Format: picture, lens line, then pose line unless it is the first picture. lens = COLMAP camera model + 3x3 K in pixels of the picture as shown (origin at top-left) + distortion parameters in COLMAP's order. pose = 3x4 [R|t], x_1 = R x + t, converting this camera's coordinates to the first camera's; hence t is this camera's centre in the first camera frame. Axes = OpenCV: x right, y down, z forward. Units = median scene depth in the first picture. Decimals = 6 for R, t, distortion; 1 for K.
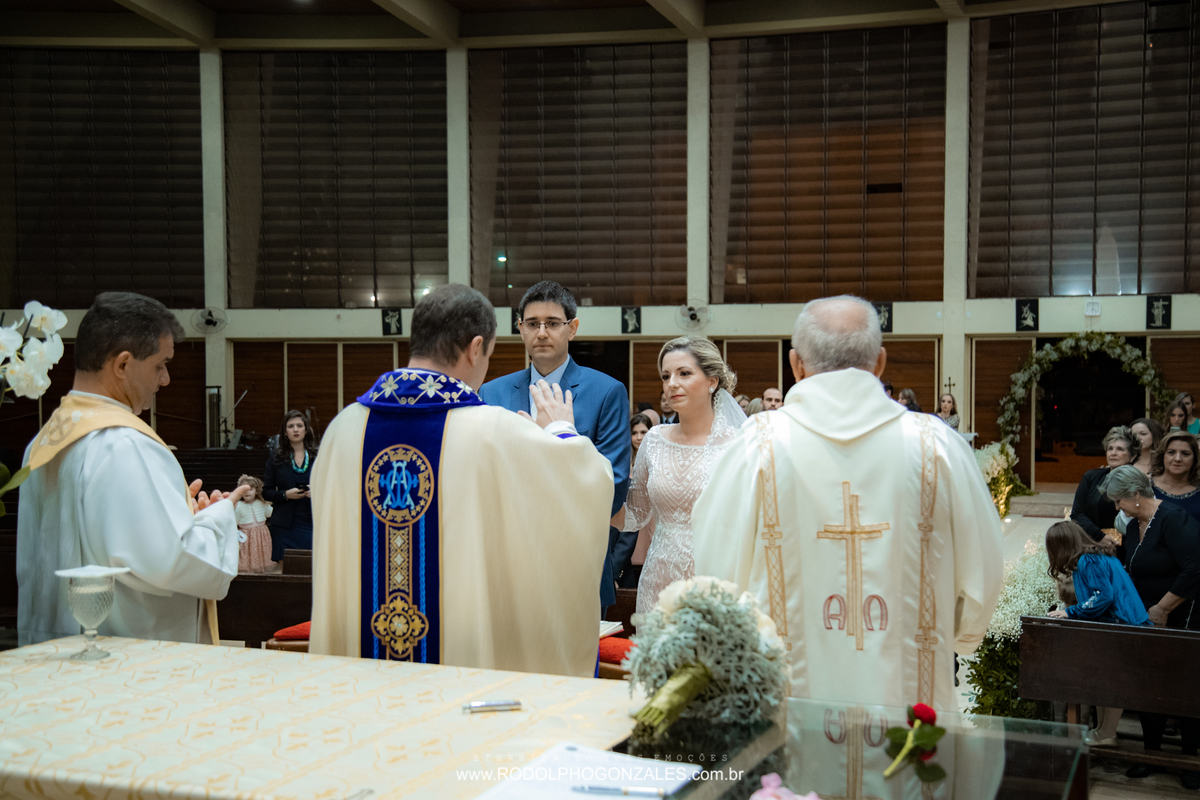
lens RADIAL K [[1887.5, 0, 710.7], [0, 1887.5, 399.3], [0, 0, 1]] dist [0.379175, 0.018738]
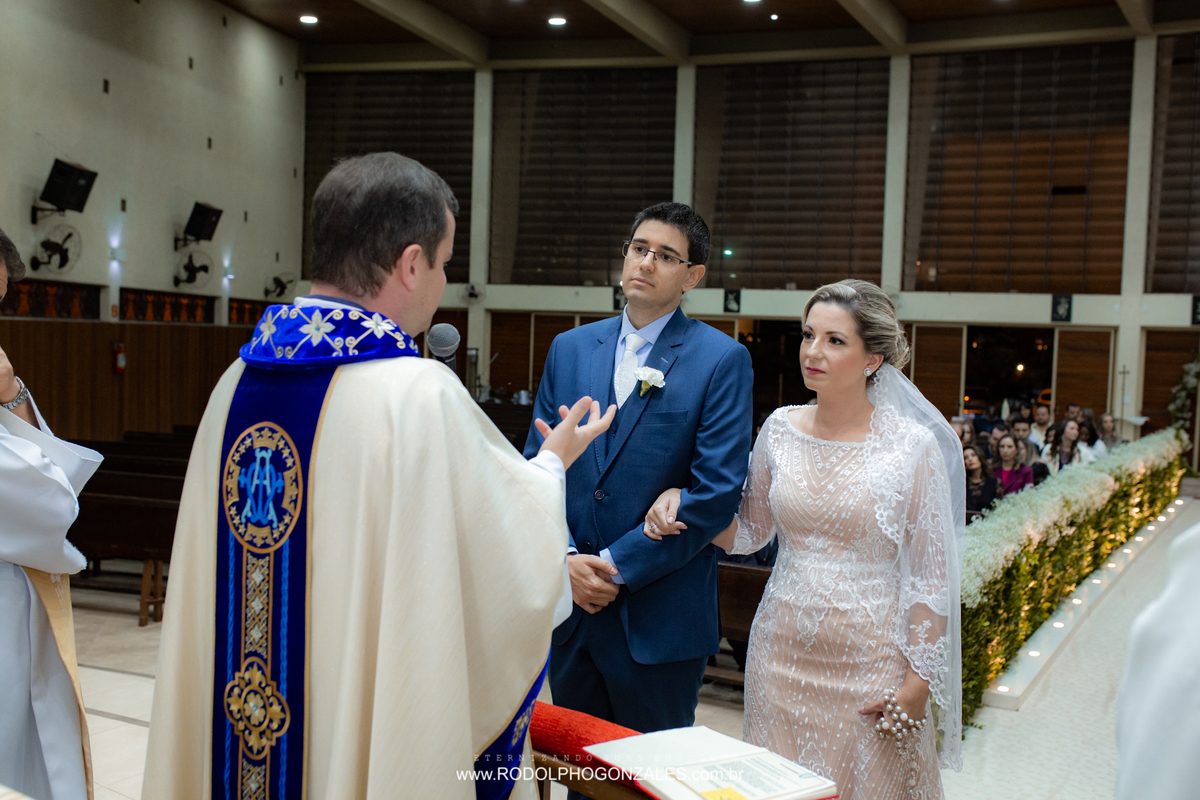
lens RADIAL K [[1222.7, 0, 636.7], [0, 1222.7, 399.0], [0, 0, 1]] dist [-0.079080, 0.184708]
pose [[0.970804, 0.045224, -0.235572, 0.021569], [-0.039982, 0.998836, 0.026983, 0.000217], [0.236518, -0.016776, 0.971482, 0.285385]]
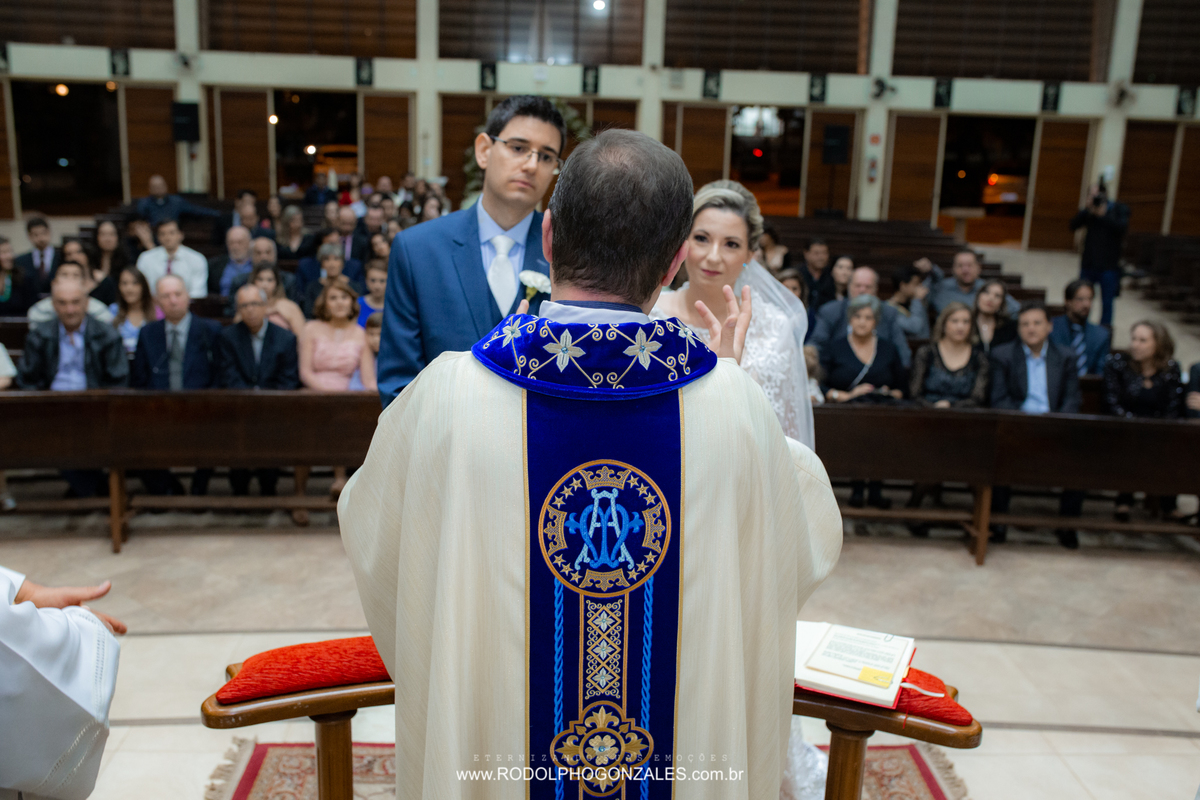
lens RADIAL K [[1222.7, 0, 636.7], [0, 1222.7, 399.0], [0, 0, 1]] dist [-0.079080, 0.184708]
pose [[0.870118, -0.083537, 0.485713, -0.146044], [-0.039003, 0.970768, 0.236831, -0.035410], [-0.491299, -0.225014, 0.841424, 0.309355]]
